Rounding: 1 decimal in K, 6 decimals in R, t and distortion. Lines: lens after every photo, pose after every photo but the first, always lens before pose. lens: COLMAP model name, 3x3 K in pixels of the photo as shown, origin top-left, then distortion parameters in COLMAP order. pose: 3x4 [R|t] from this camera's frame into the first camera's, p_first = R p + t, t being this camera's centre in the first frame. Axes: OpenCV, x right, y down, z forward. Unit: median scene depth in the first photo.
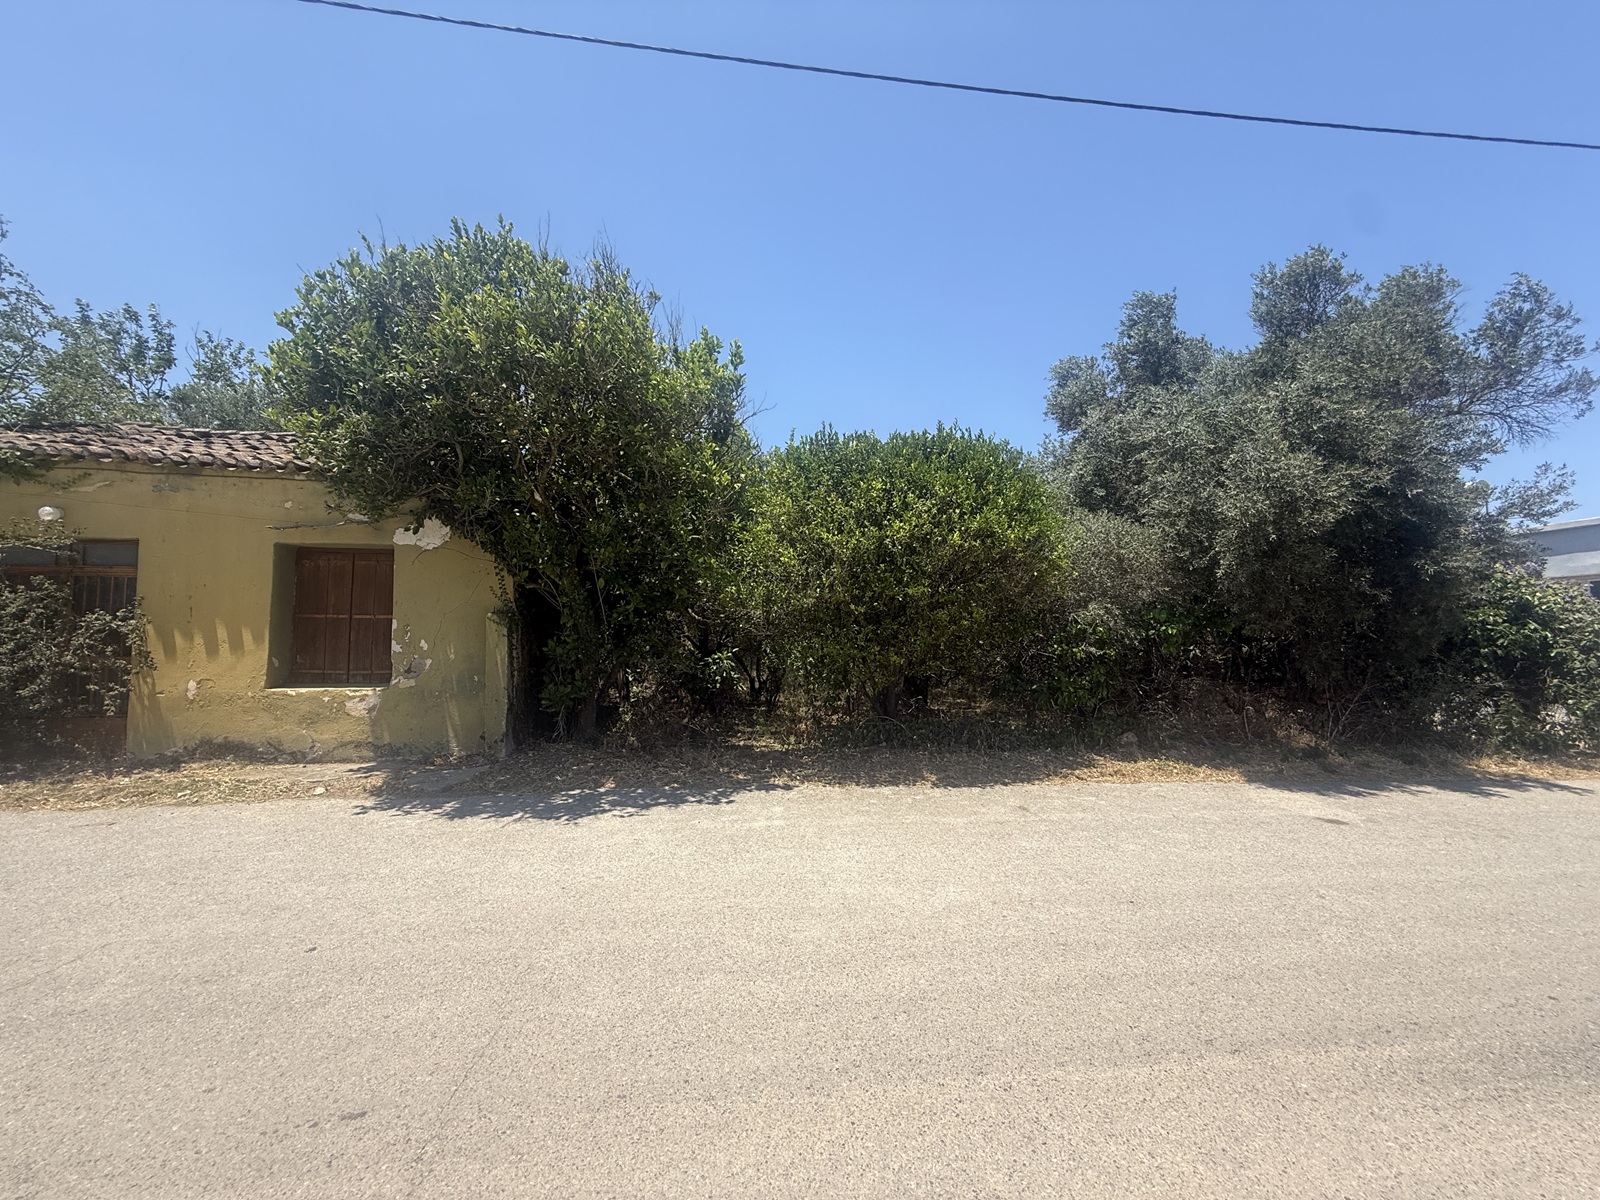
lens RADIAL K [[642.0, 0, 803.0], [0, 642.0, 598.5], [0, 0, 1]] dist [0.000243, -0.000895]
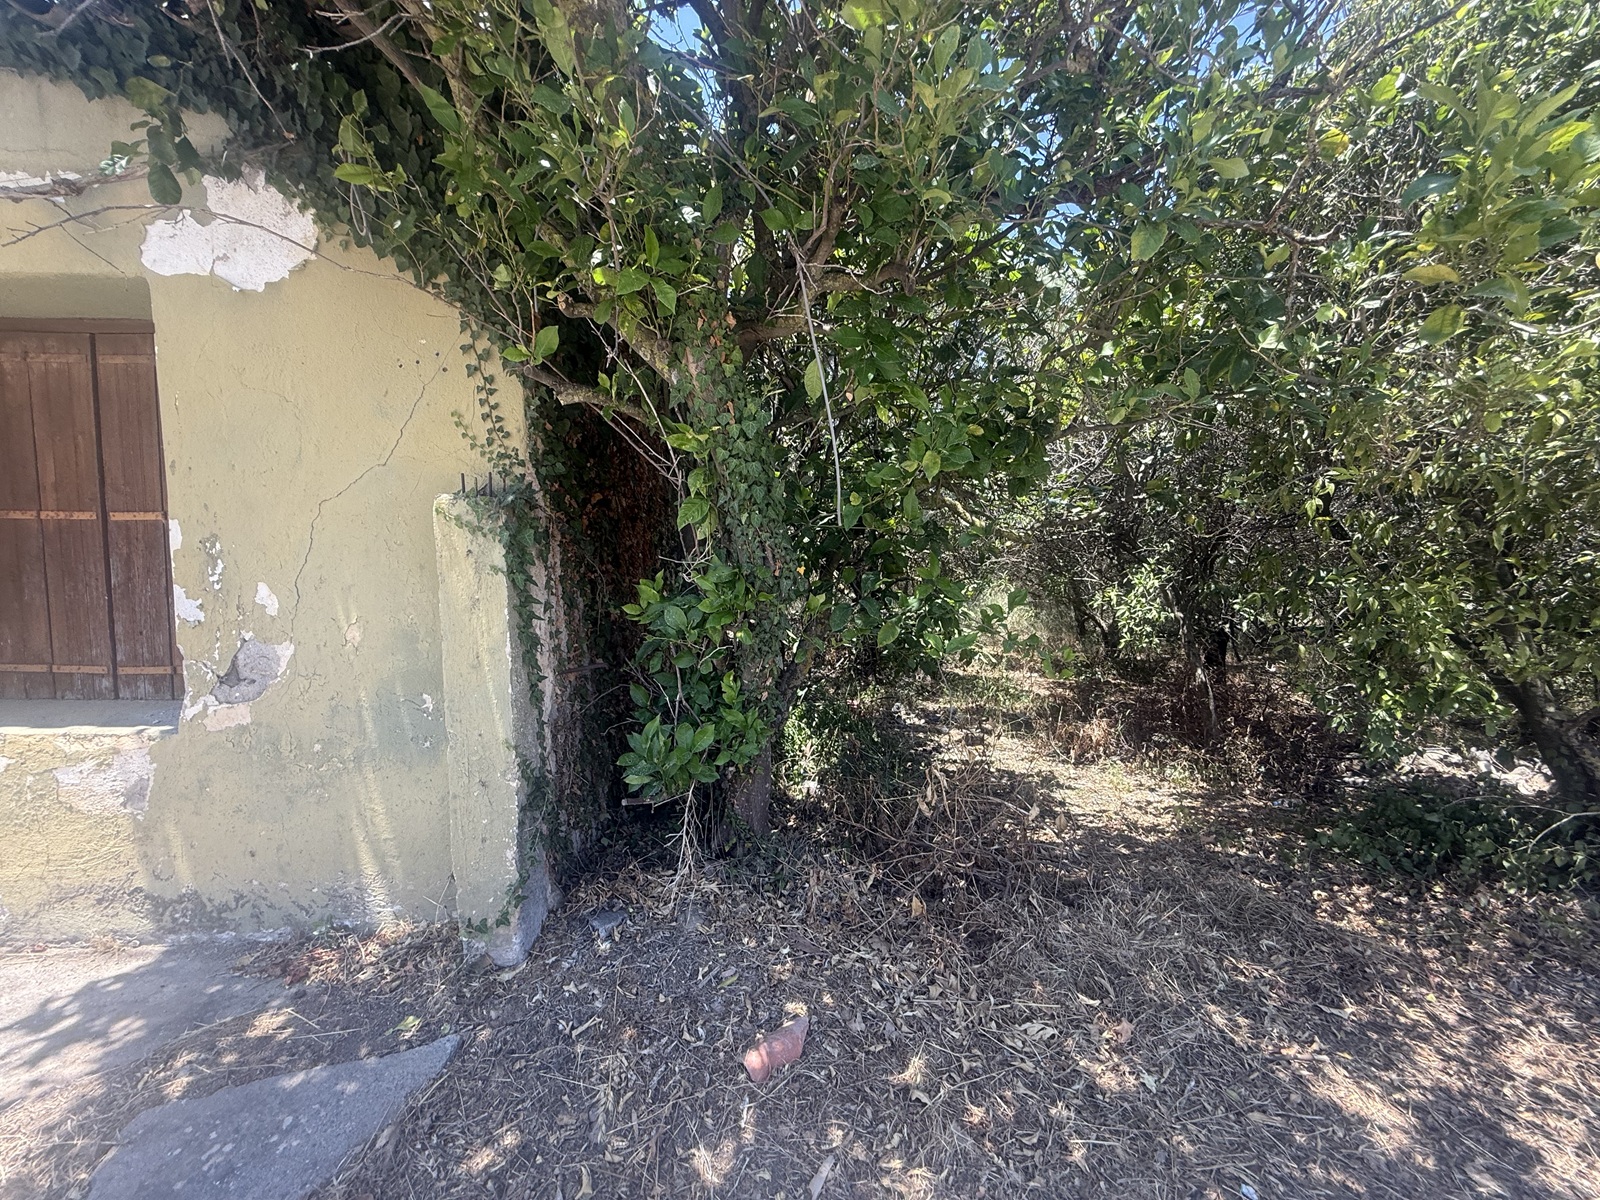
lens RADIAL K [[642.0, 0, 800.9], [0, 642.0, 601.6], [0, 0, 1]] dist [0.000243, -0.000895]
pose [[0.992117, 0.005388, -0.125196, -0.293342], [0.008860, 0.993559, 0.112972, 0.040757], [0.124999, -0.113190, 0.985679, 0.735200]]
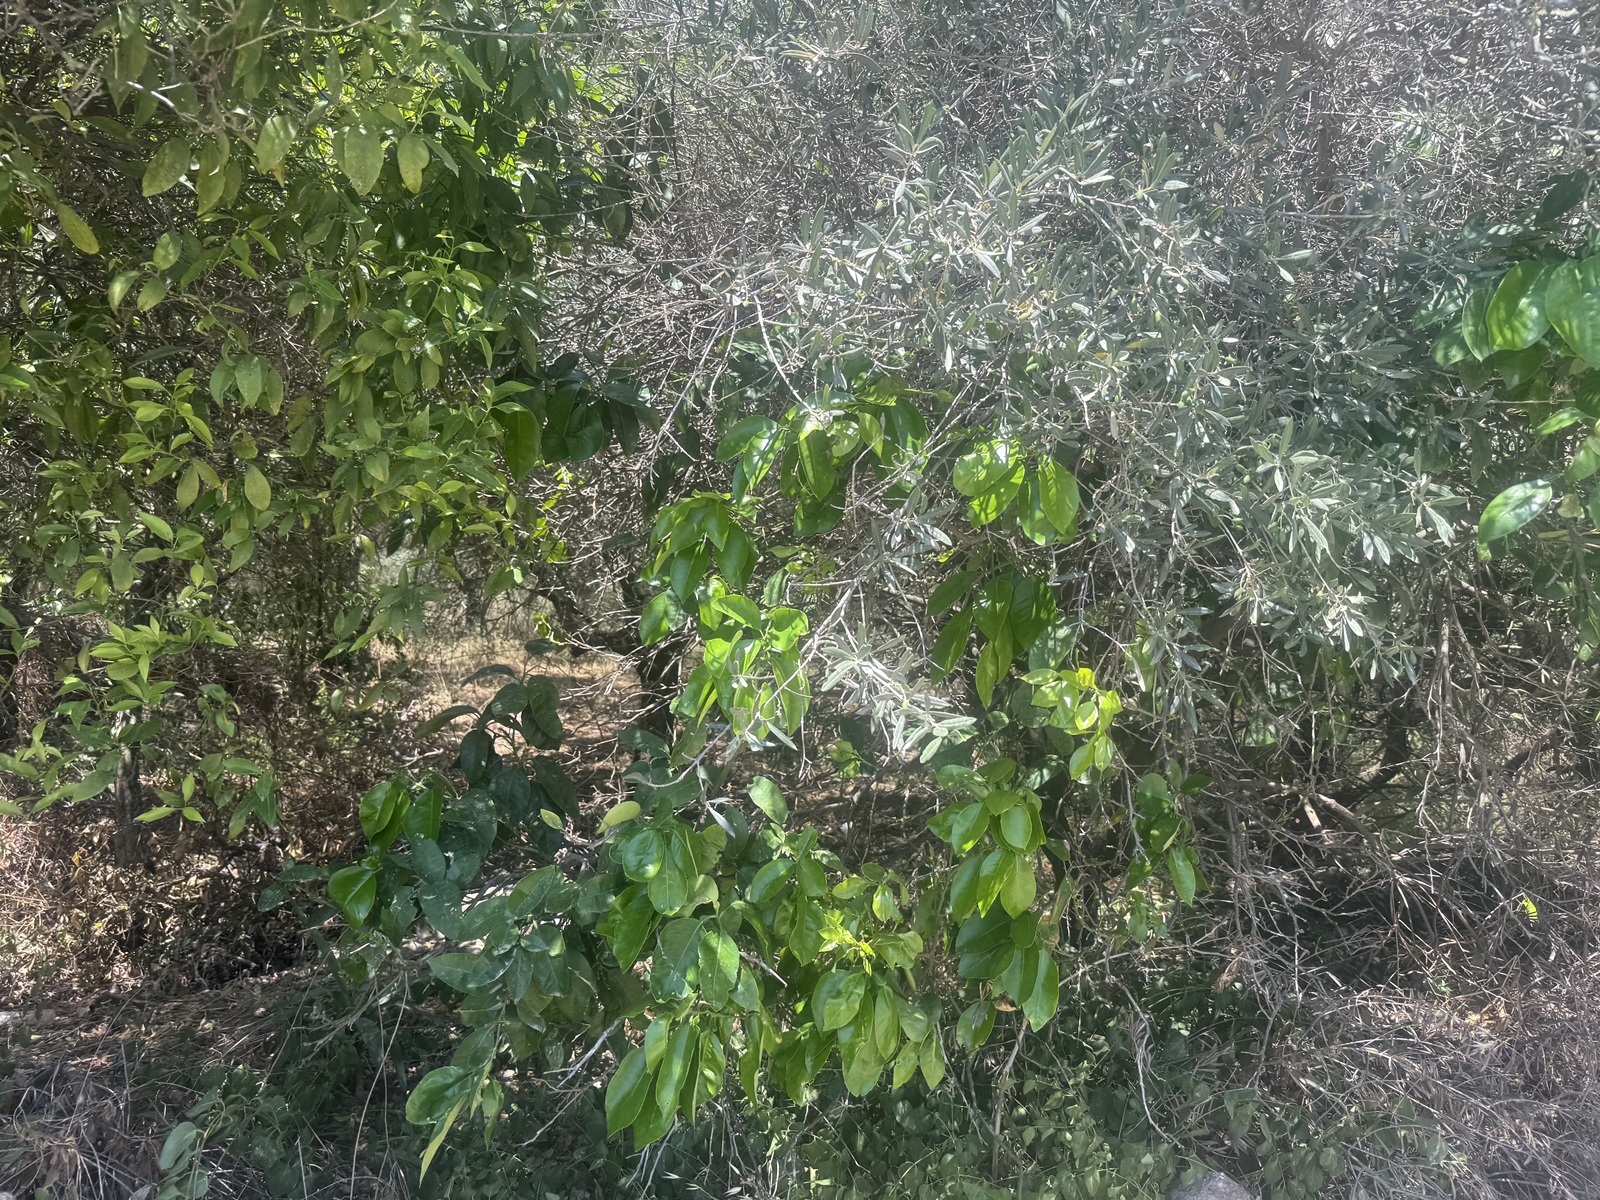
lens RADIAL K [[1108.6, 0, 798.2], [0, 1108.6, 601.9], [0, 0, 1]] dist [0.016339, -0.034272]
pose [[0.996771, 0.023986, 0.076637, 0.452656], [-0.035372, 0.987924, 0.150851, 0.049142], [-0.072093, -0.153074, 0.985581, 0.897203]]
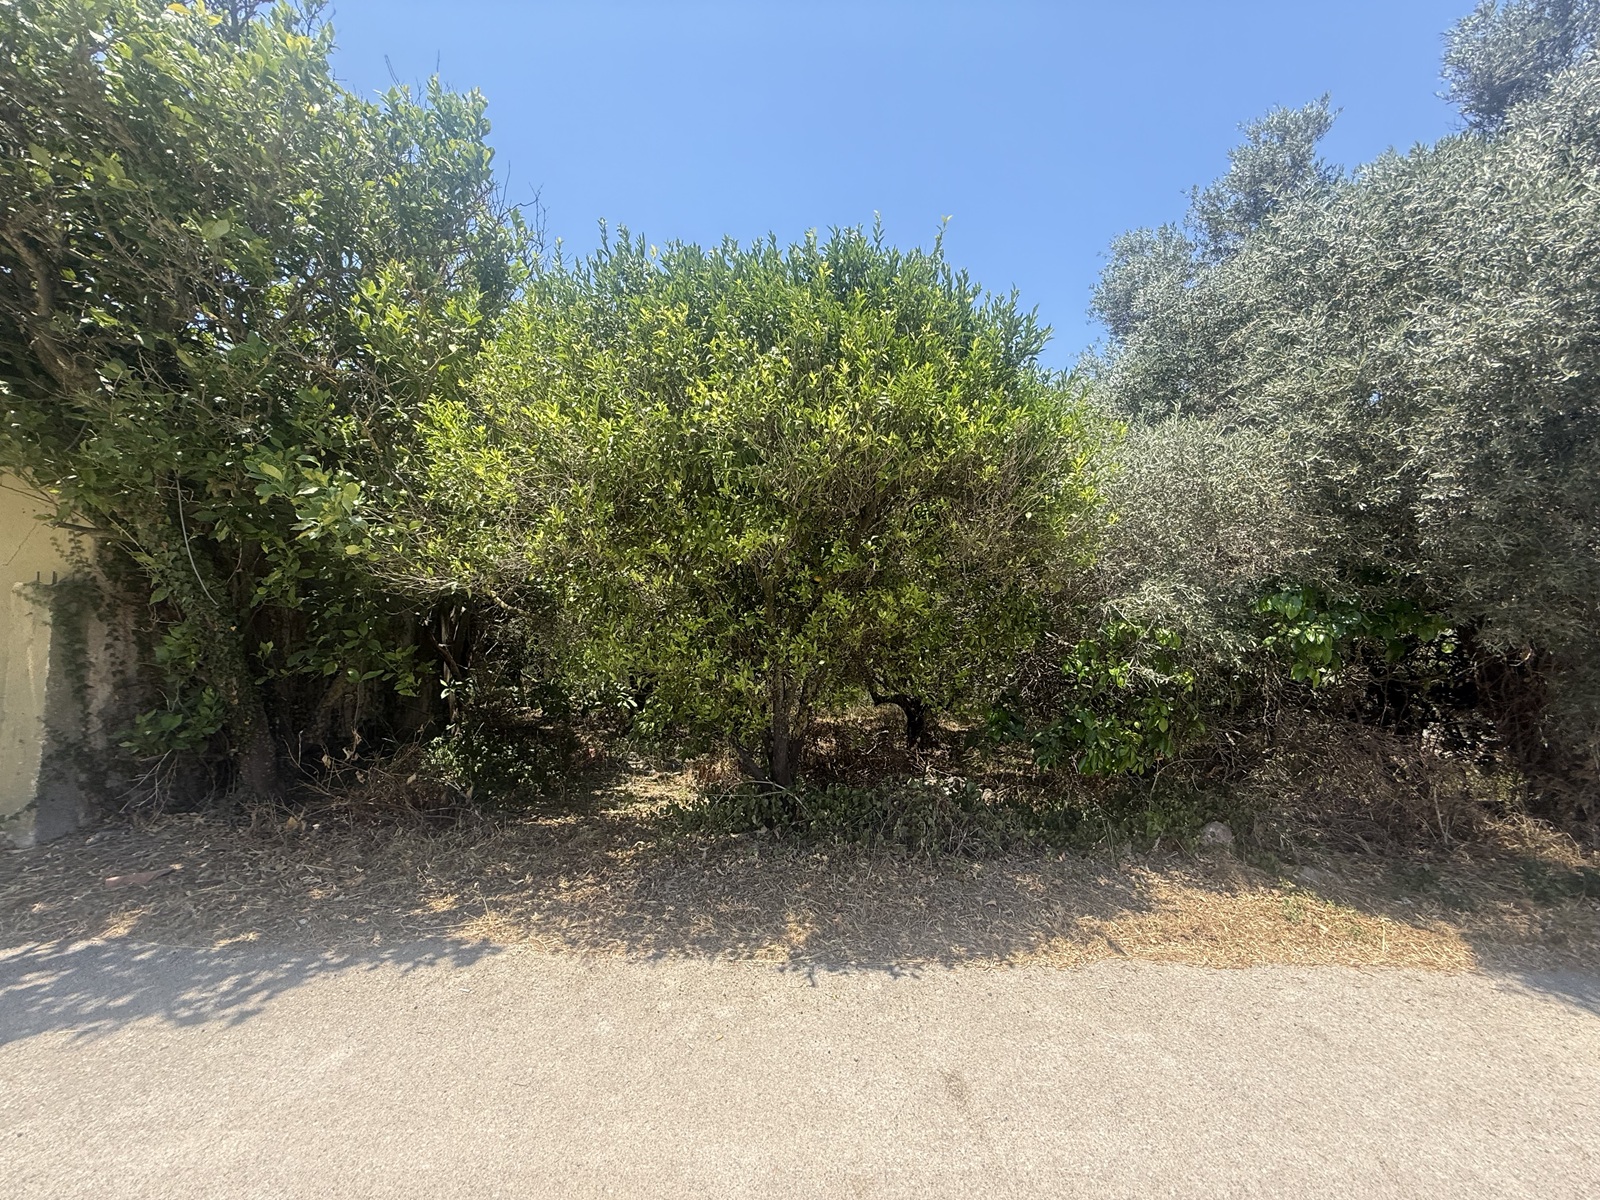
lens RADIAL K [[642.0, 0, 815.2], [0, 642.0, 594.1], [0, 0, 1]] dist [0.000243, -0.000895]
pose [[0.997688, 0.013922, -0.066527, 0.233585], [-0.014983, 0.999768, -0.015482, 0.031659], [0.066296, 0.016443, 0.997665, 0.501435]]
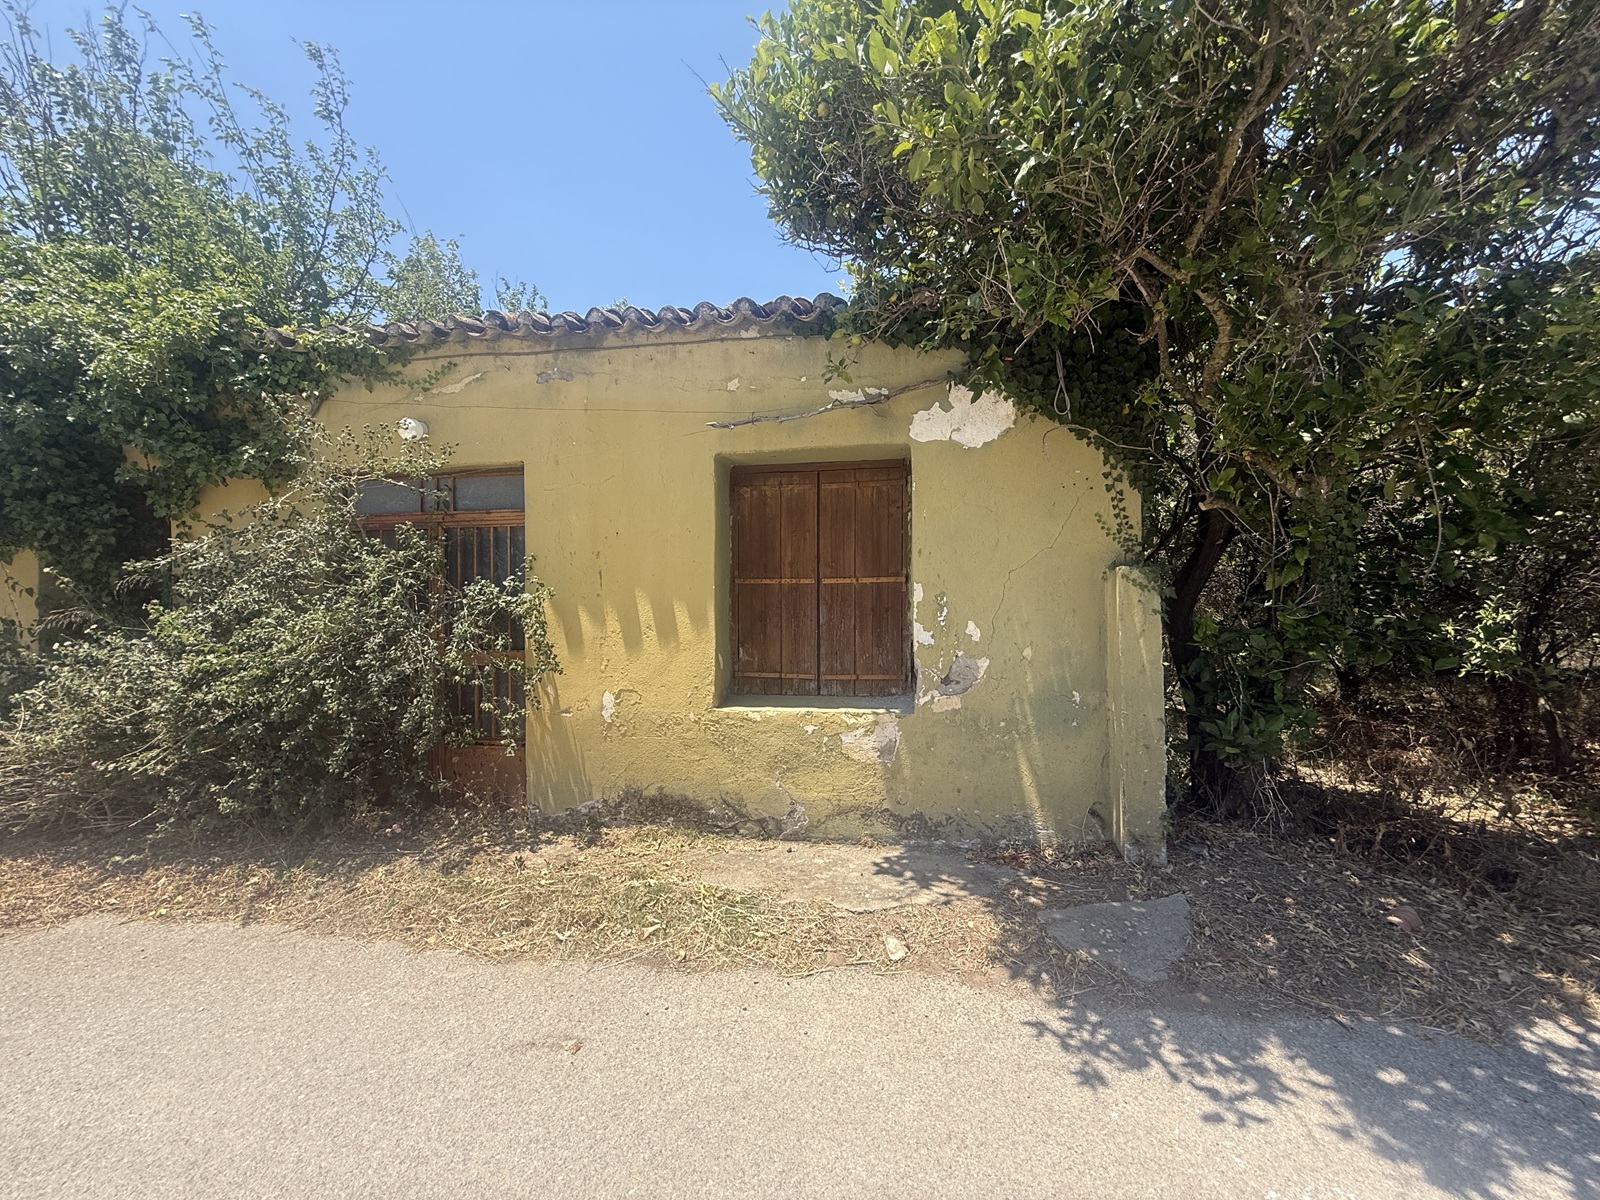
lens RADIAL K [[642.0, 0, 790.0], [0, 642.0, 600.5], [0, 0, 1]] dist [0.000243, -0.000895]
pose [[0.951691, -0.015324, -0.306674, -0.586237], [0.031128, 0.998423, 0.046710, 0.018770], [0.305475, -0.054000, 0.950668, 0.469252]]
